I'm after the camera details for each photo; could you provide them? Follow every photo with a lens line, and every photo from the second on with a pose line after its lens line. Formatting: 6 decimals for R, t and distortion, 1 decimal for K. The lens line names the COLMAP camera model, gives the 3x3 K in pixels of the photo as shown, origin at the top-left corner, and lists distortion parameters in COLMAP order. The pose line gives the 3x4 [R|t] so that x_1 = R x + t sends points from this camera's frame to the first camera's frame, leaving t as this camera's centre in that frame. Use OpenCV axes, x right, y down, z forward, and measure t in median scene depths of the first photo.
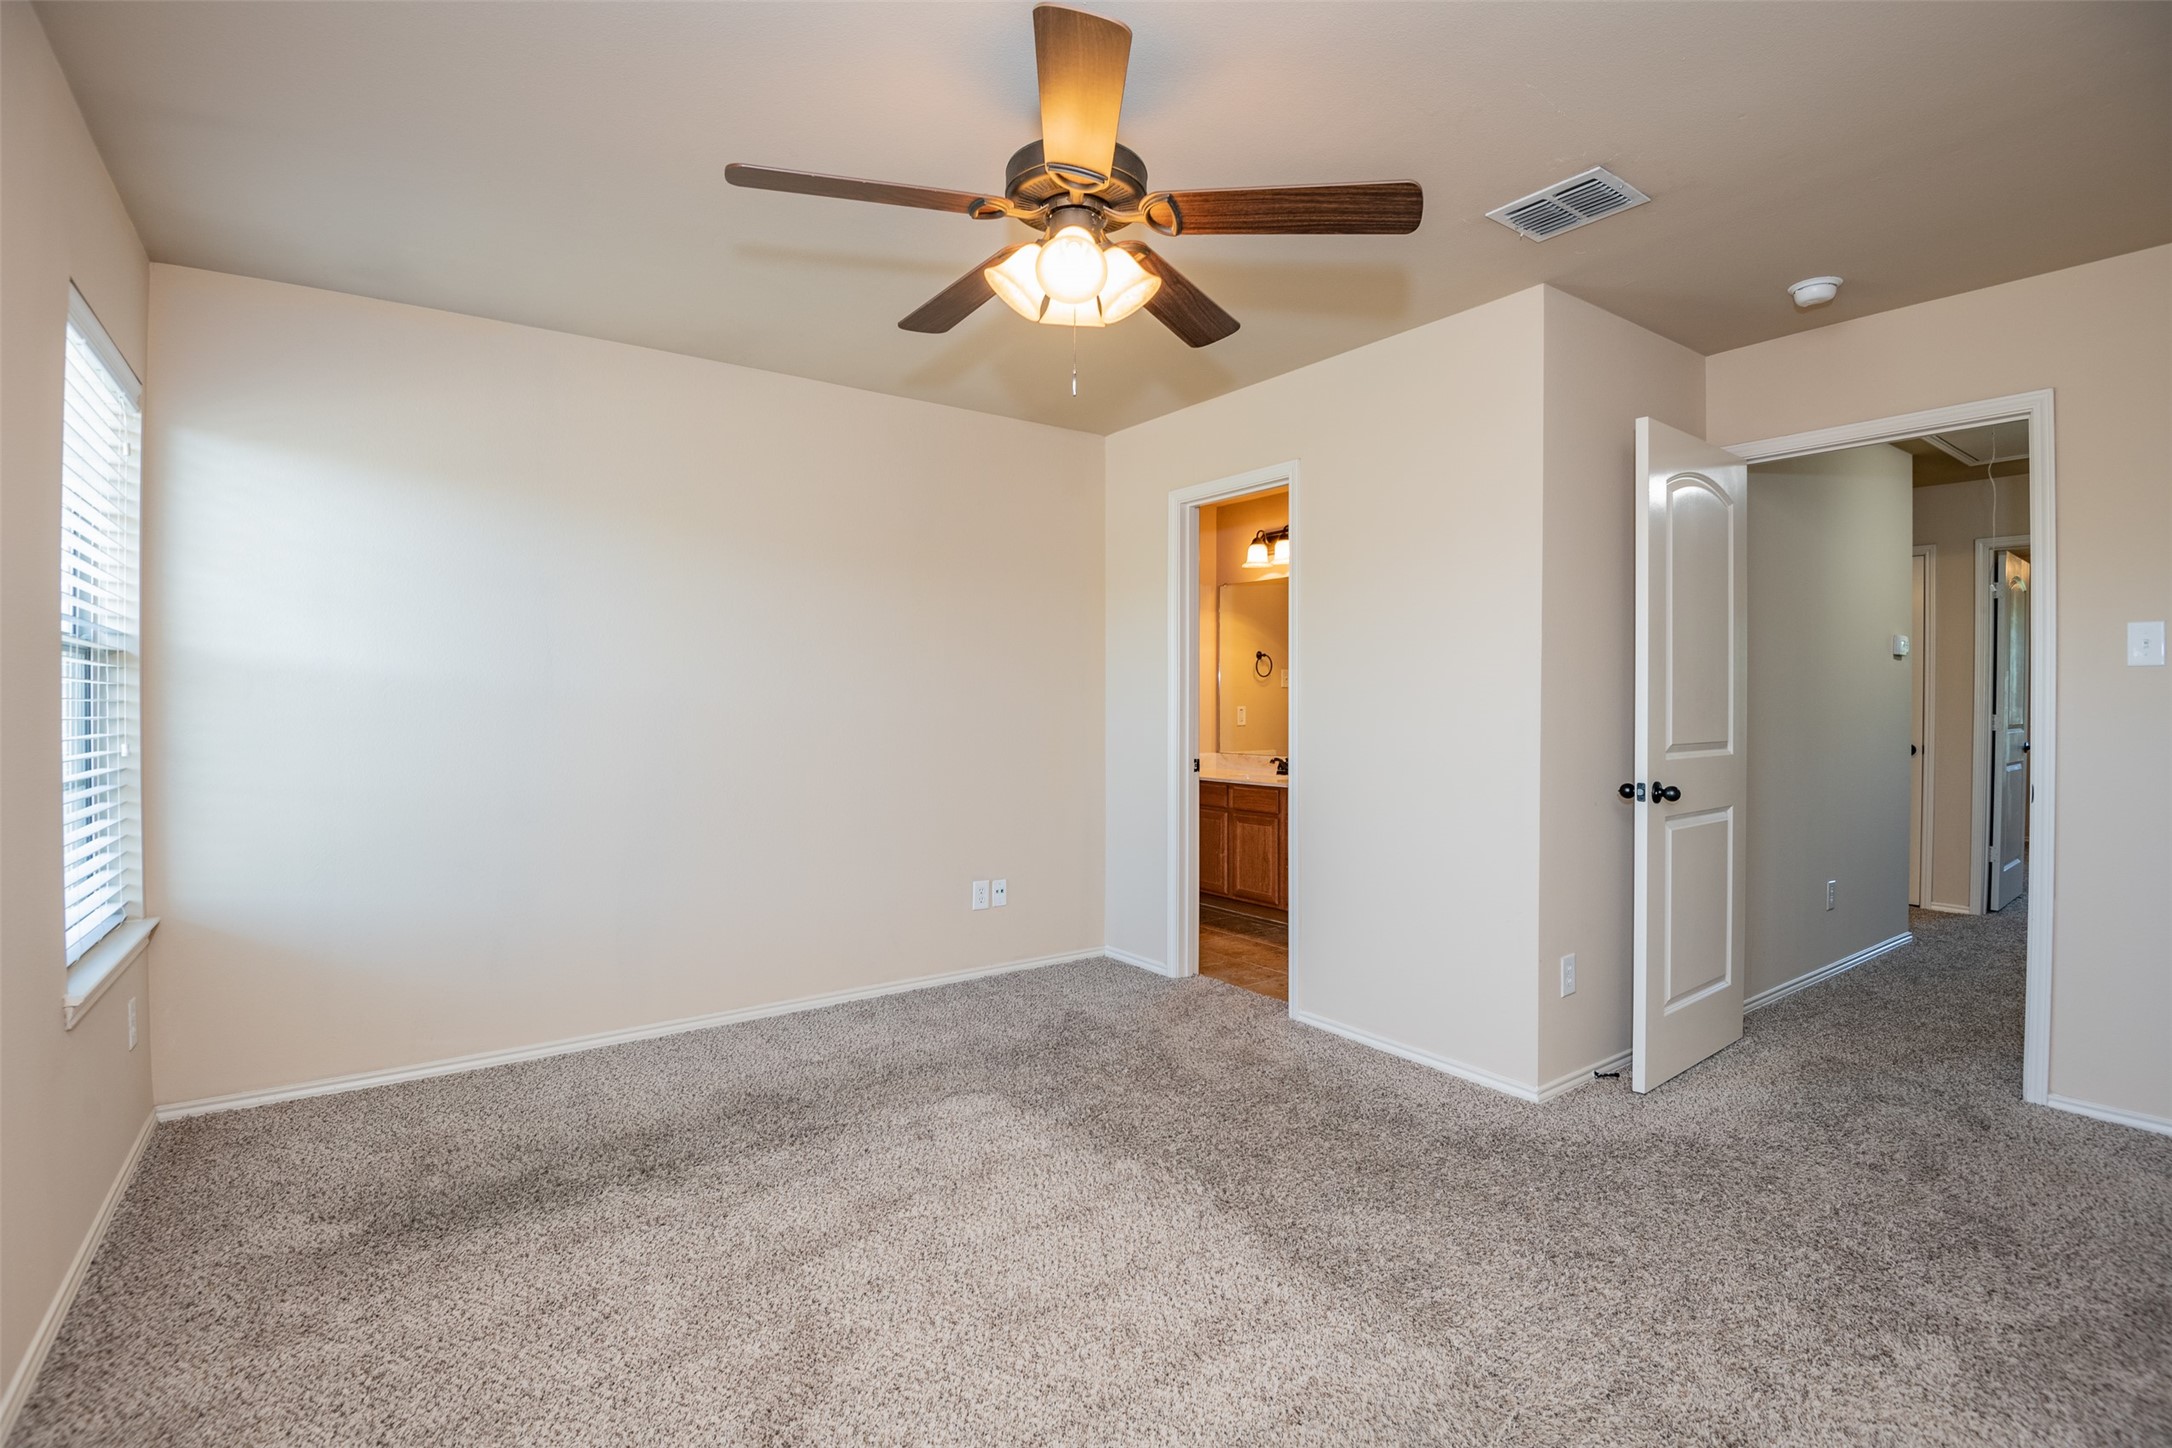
lens RADIAL K [[1003.3, 0, 1086.0], [0, 1003.3, 724.0], [0, 0, 1]] dist [-0.006811, -0.016428]
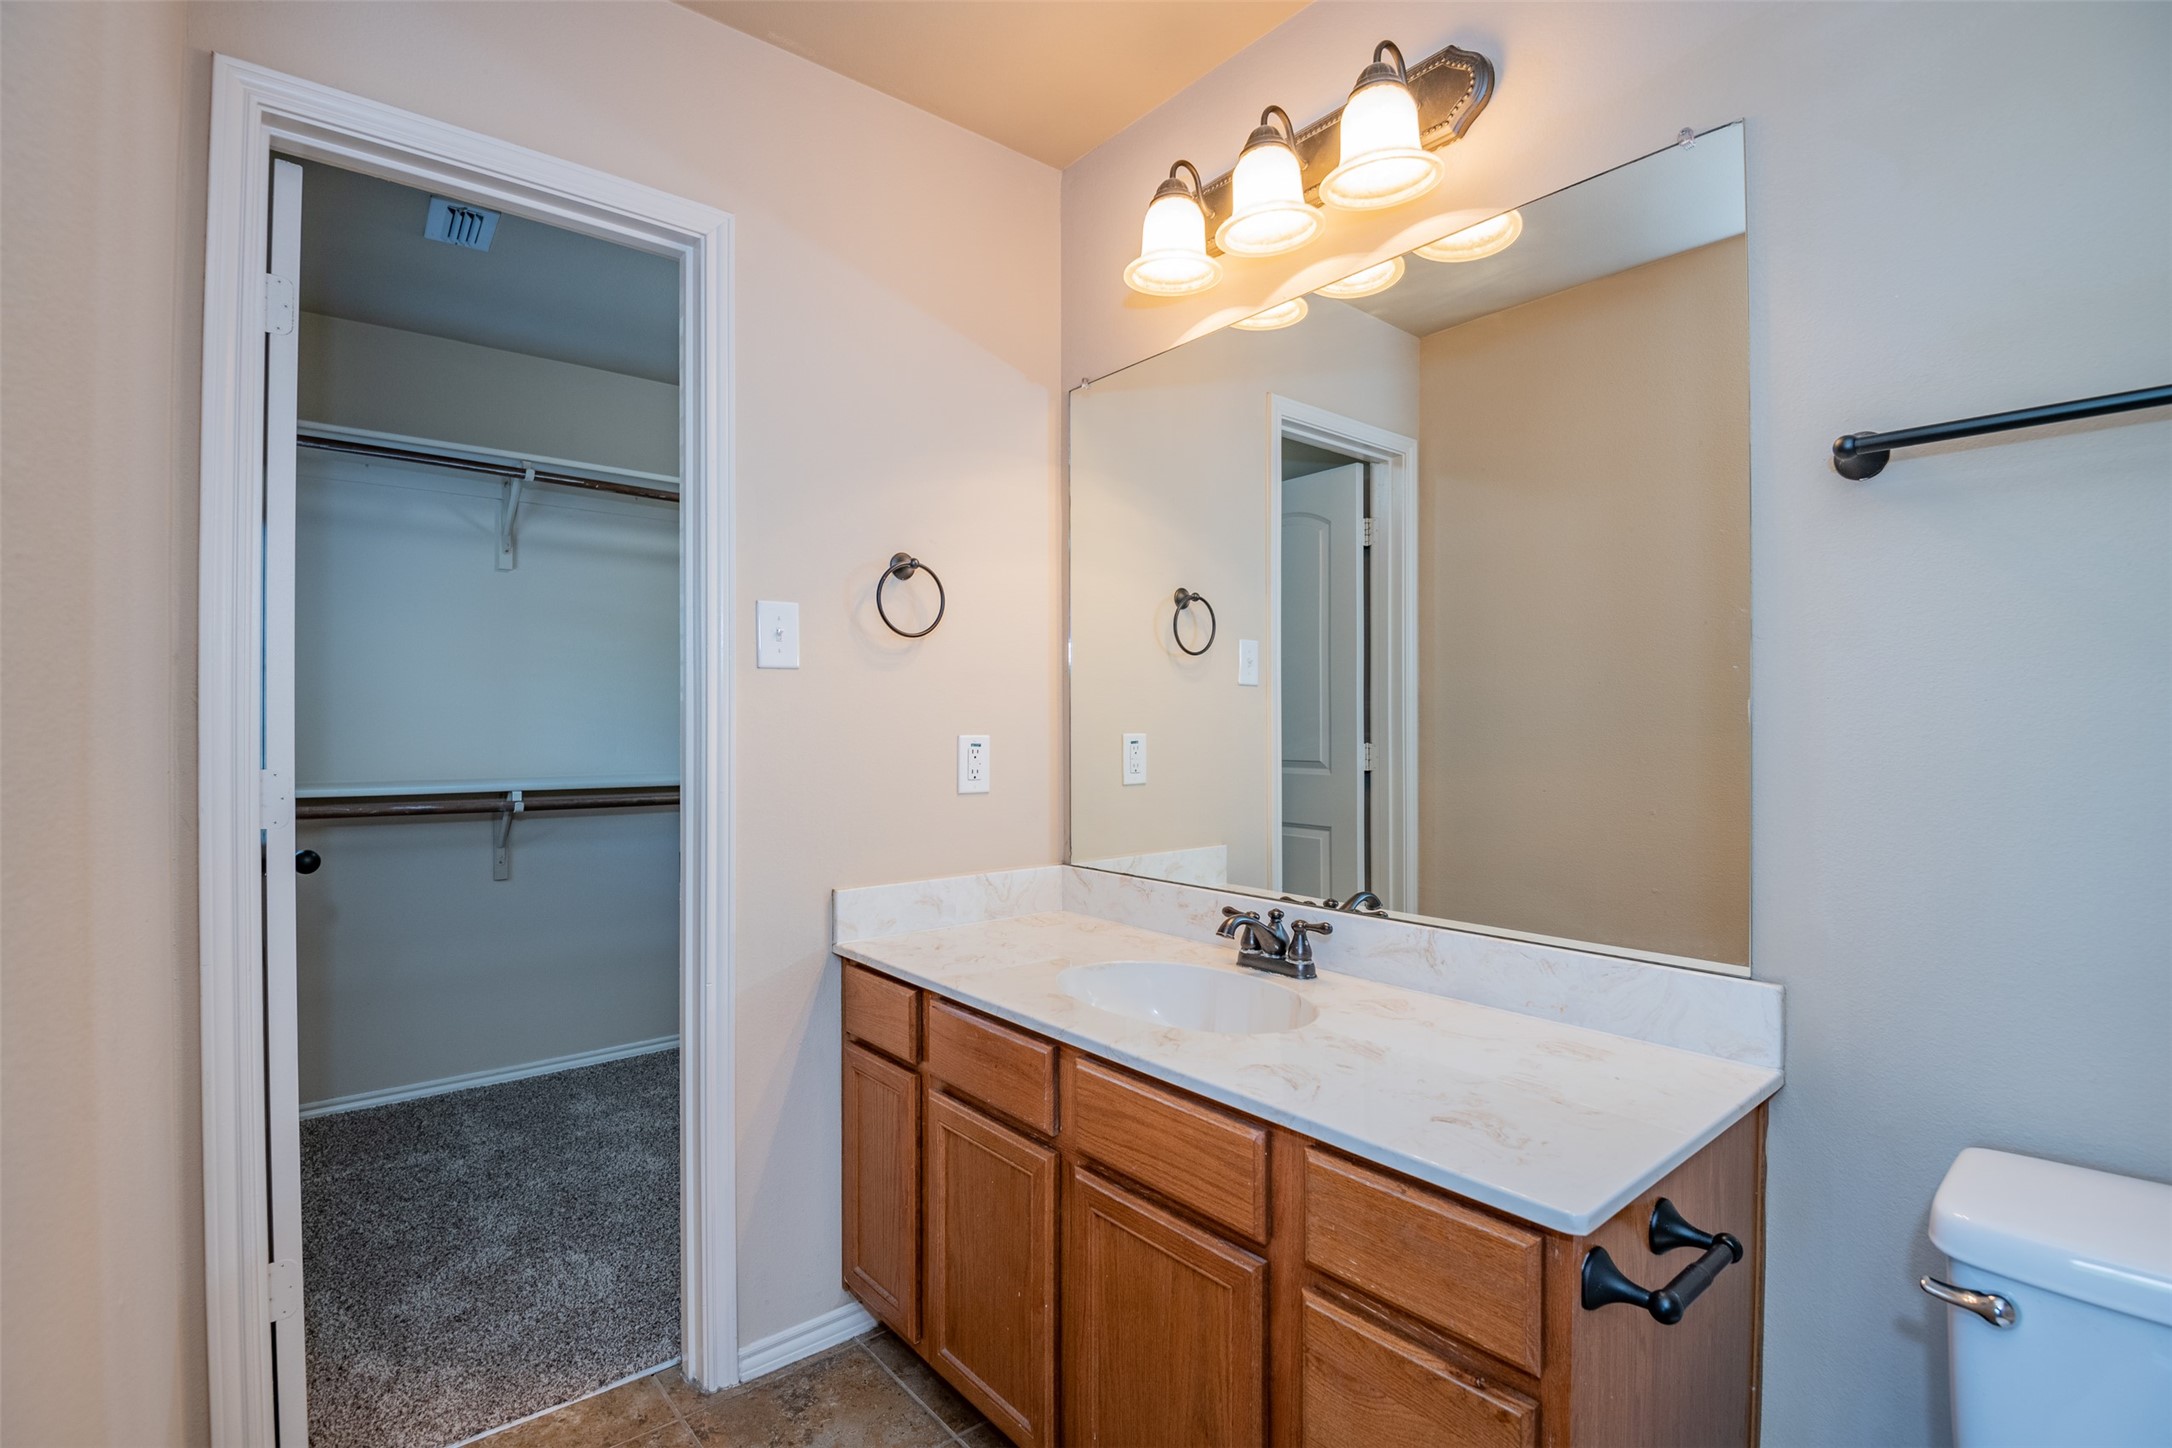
lens RADIAL K [[1003.3, 0, 1086.0], [0, 1003.3, 724.0], [0, 0, 1]] dist [-0.006811, -0.016428]
pose [[0.997540, -0.000219, 0.070103, 0.110948], [0.001197, 0.999903, -0.013906, -0.015824], [-0.070093, 0.013955, 0.997443, 0.631590]]
